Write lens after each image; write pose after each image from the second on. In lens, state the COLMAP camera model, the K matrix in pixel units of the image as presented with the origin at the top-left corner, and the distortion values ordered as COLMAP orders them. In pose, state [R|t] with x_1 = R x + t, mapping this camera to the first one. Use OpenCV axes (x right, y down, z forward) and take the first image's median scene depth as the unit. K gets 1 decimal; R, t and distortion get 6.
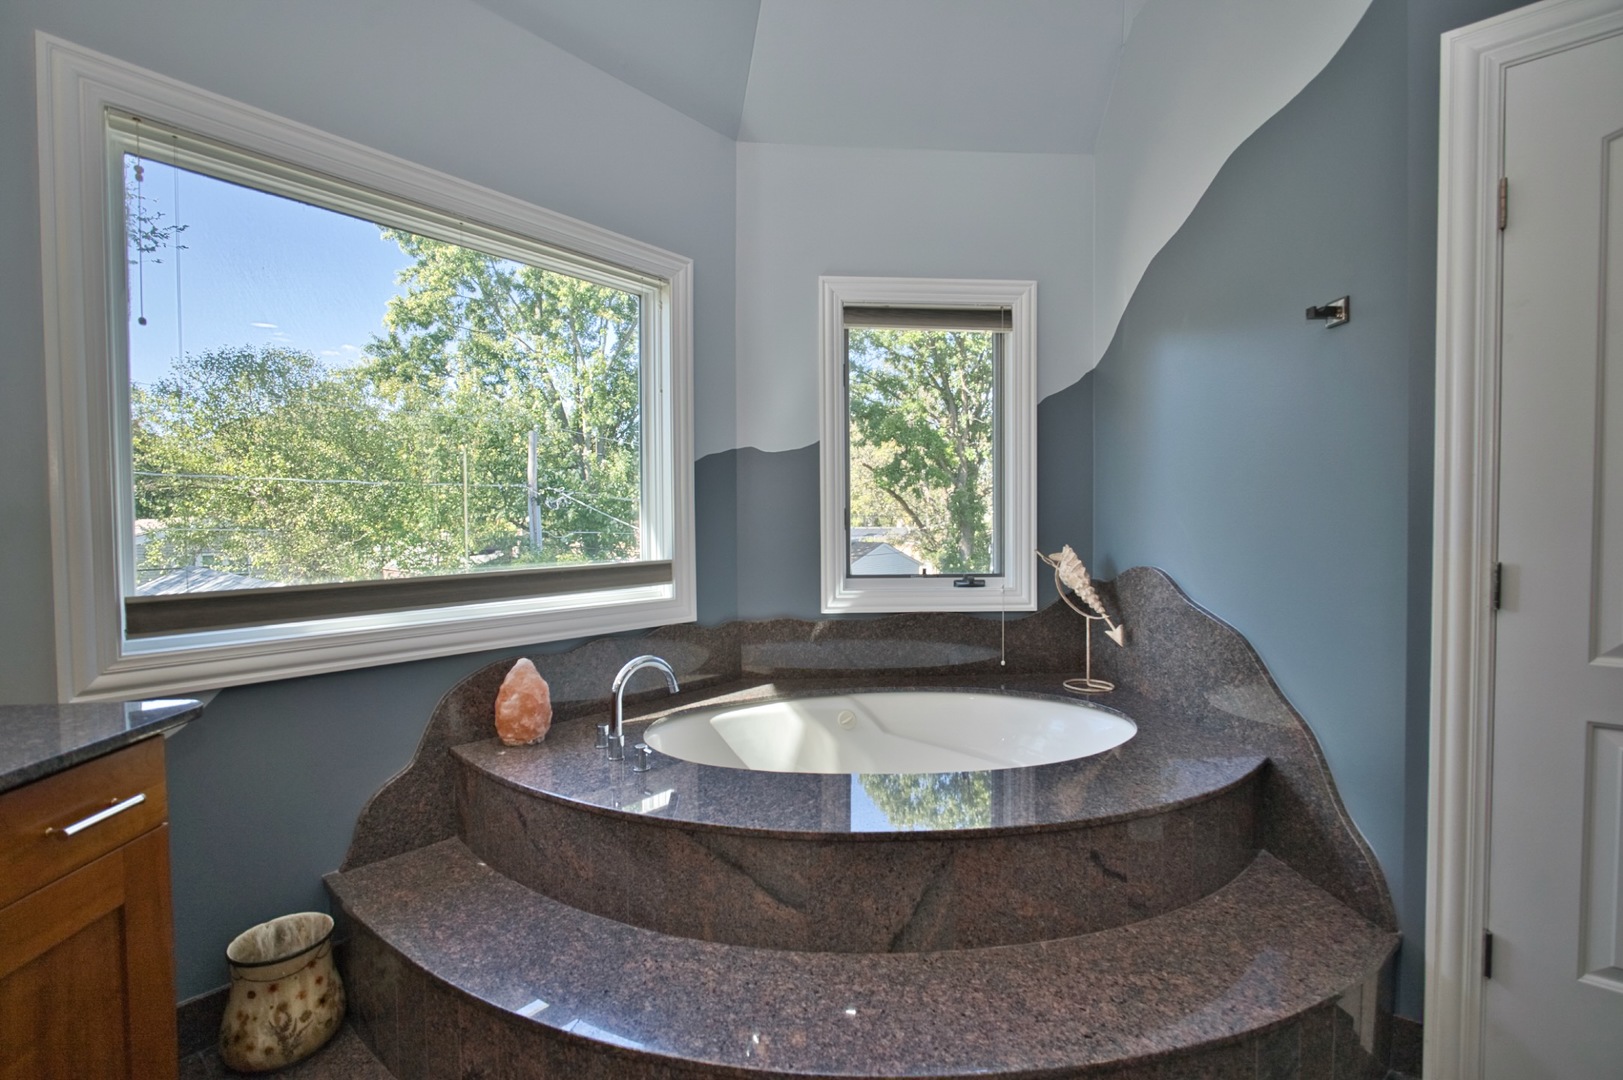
lens RADIAL K [[703.8, 0, 807.8], [0, 703.8, 535.3], [0, 0, 1]] dist [-0.023094, 0.006323]
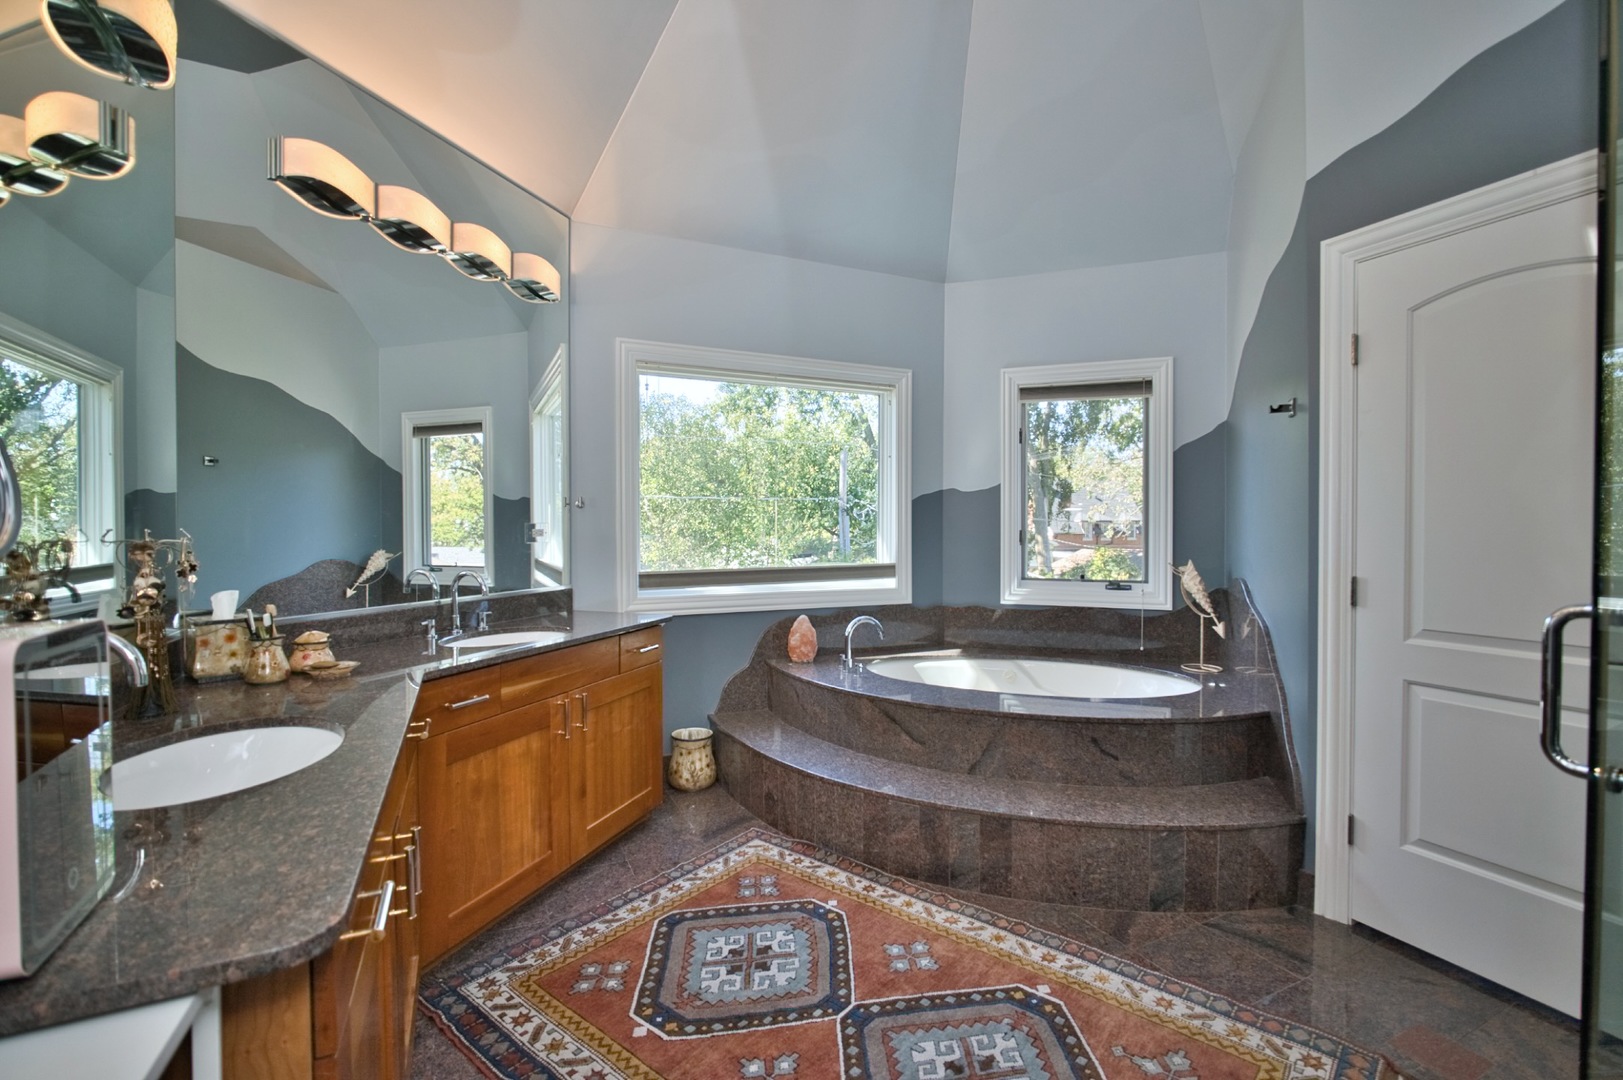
lens RADIAL K [[703.8, 0, 813.2], [0, 703.8, 529.2], [0, 0, 1]] dist [-0.023094, 0.006323]
pose [[0.910835, 0.006753, -0.412715, 0.284698], [-0.014543, 0.999770, -0.015738, -0.013439], [0.412514, 0.020337, 0.910724, -0.503315]]
